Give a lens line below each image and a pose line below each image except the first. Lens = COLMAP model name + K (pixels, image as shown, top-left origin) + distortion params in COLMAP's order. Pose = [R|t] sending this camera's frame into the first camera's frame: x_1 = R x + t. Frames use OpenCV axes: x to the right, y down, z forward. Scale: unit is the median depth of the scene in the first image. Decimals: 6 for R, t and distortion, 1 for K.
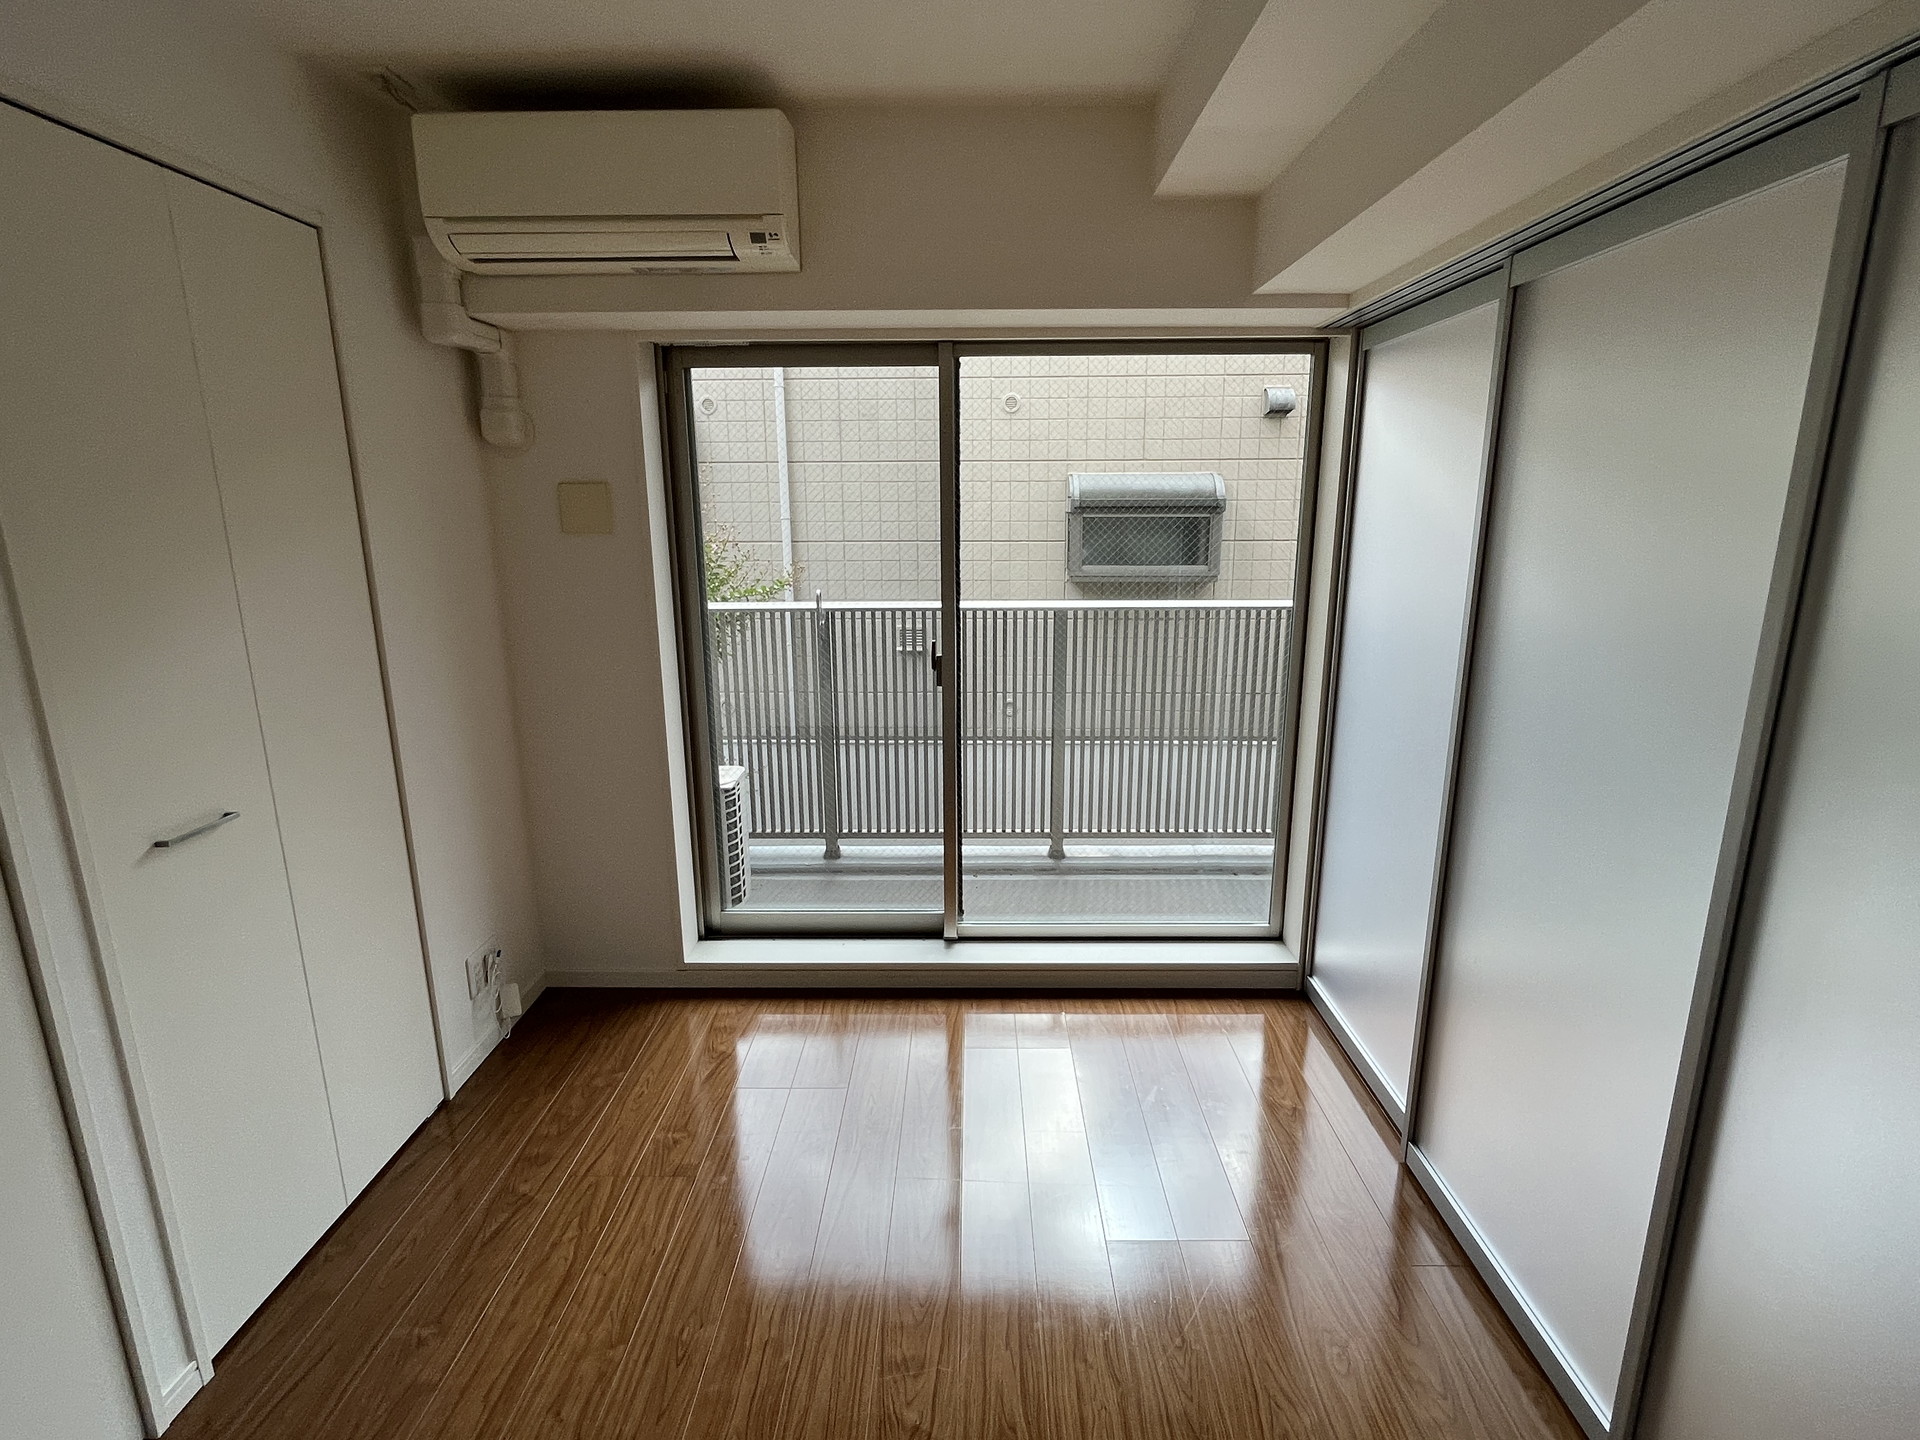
lens RADIAL K [[946.6, 0, 968.5], [0, 946.6, 712.6], [0, 0, 1]] dist [0.010357, -0.004155]
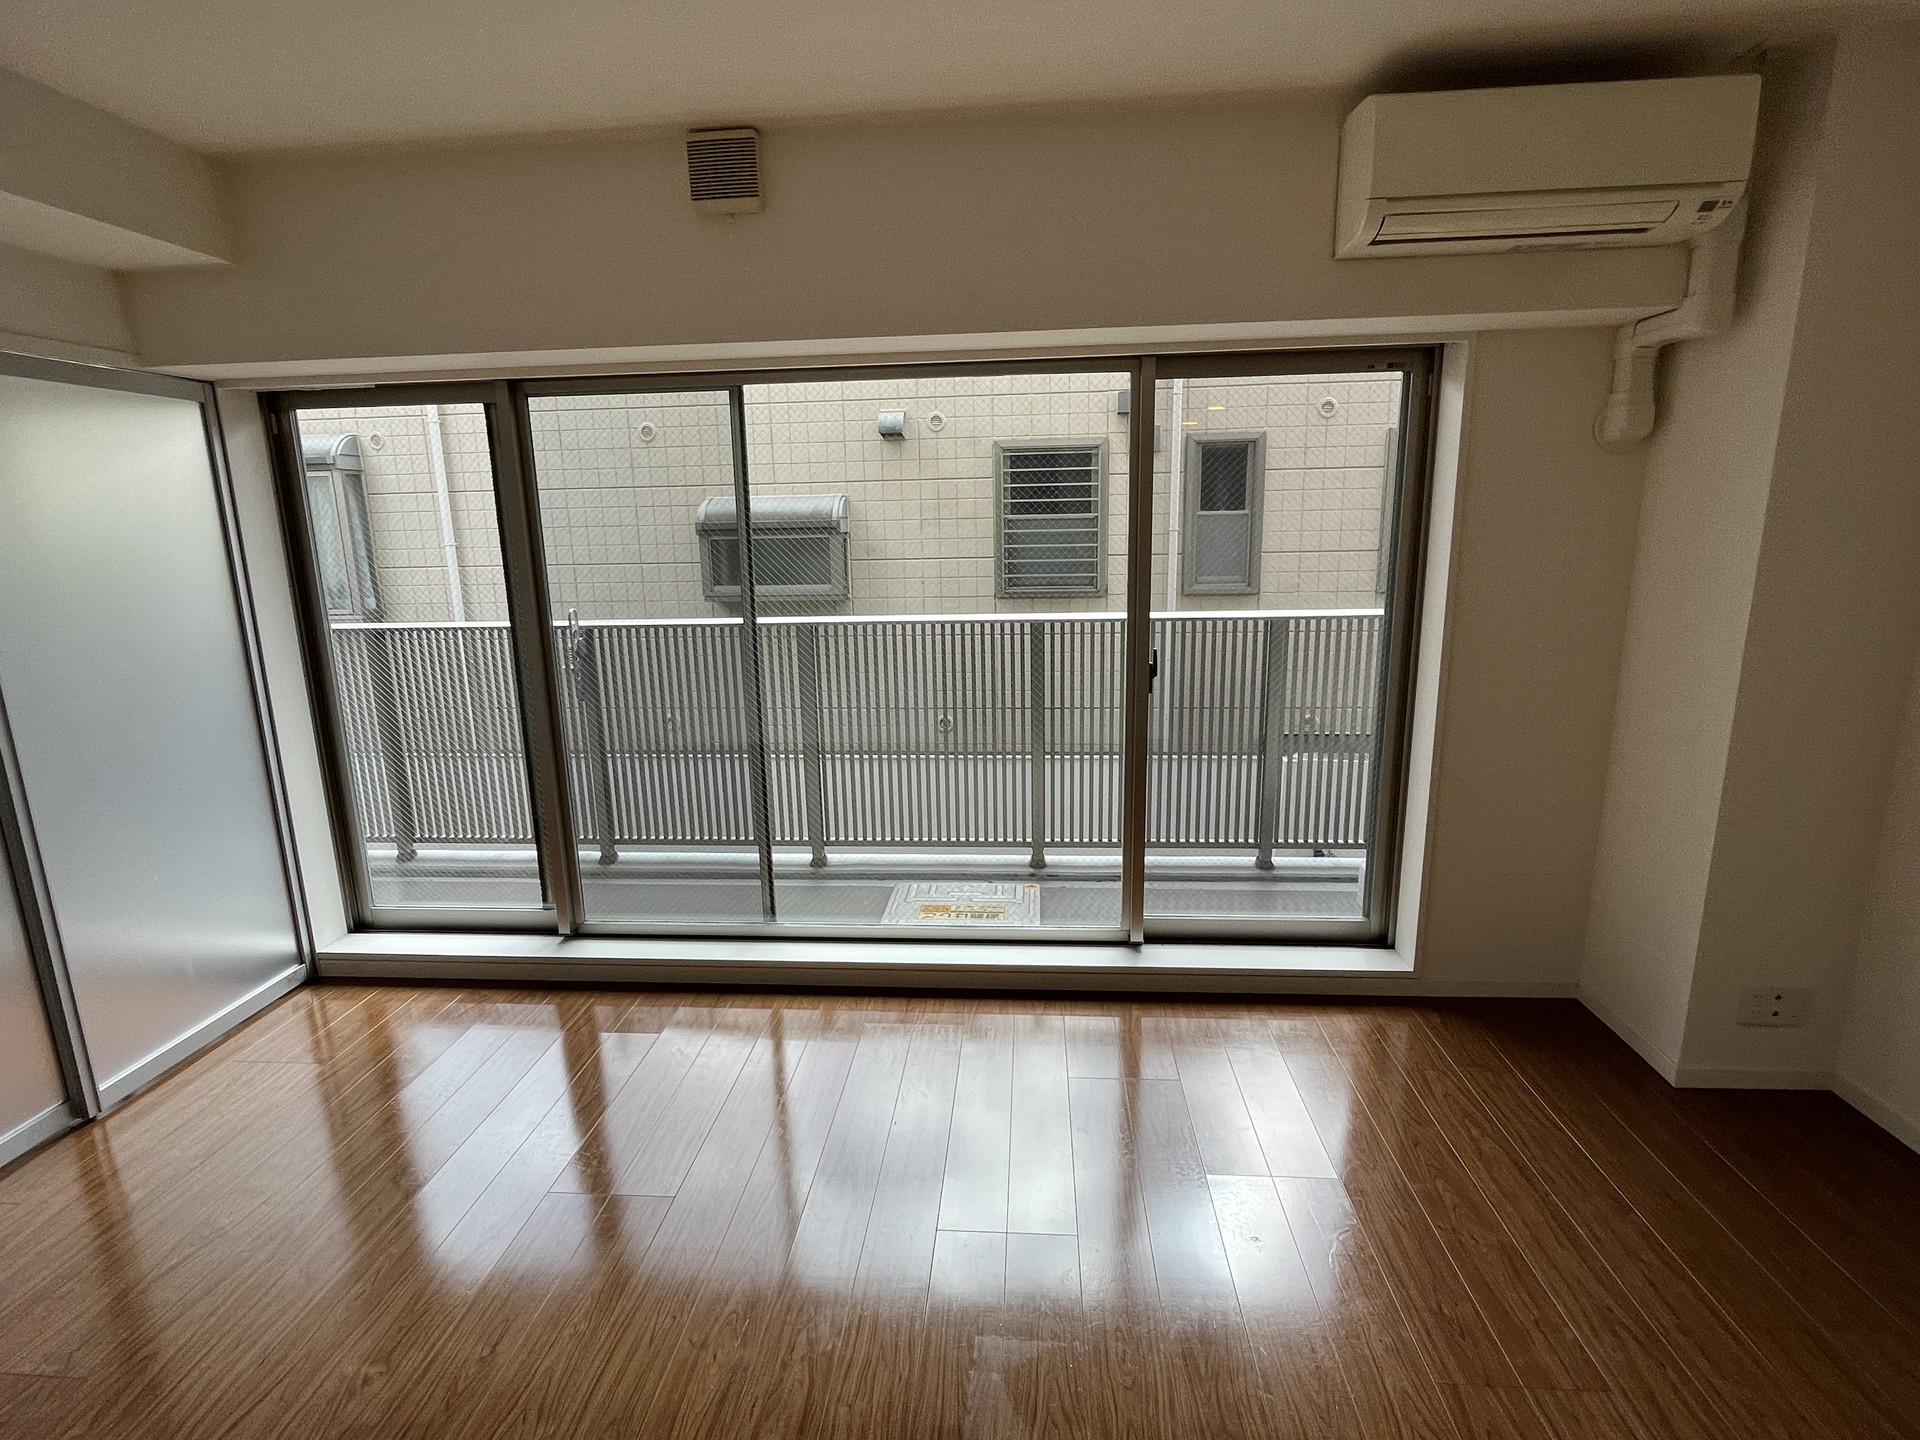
lens RADIAL K [[946.6, 0, 976.8], [0, 946.6, 726.2], [0, 0, 1]] dist [0.010357, -0.004155]
pose [[0.994687, 0.005428, -0.102803, 0.373491], [-0.005223, 0.999984, 0.002258, -0.002332], [0.102813, -0.001709, 0.994699, -0.010982]]
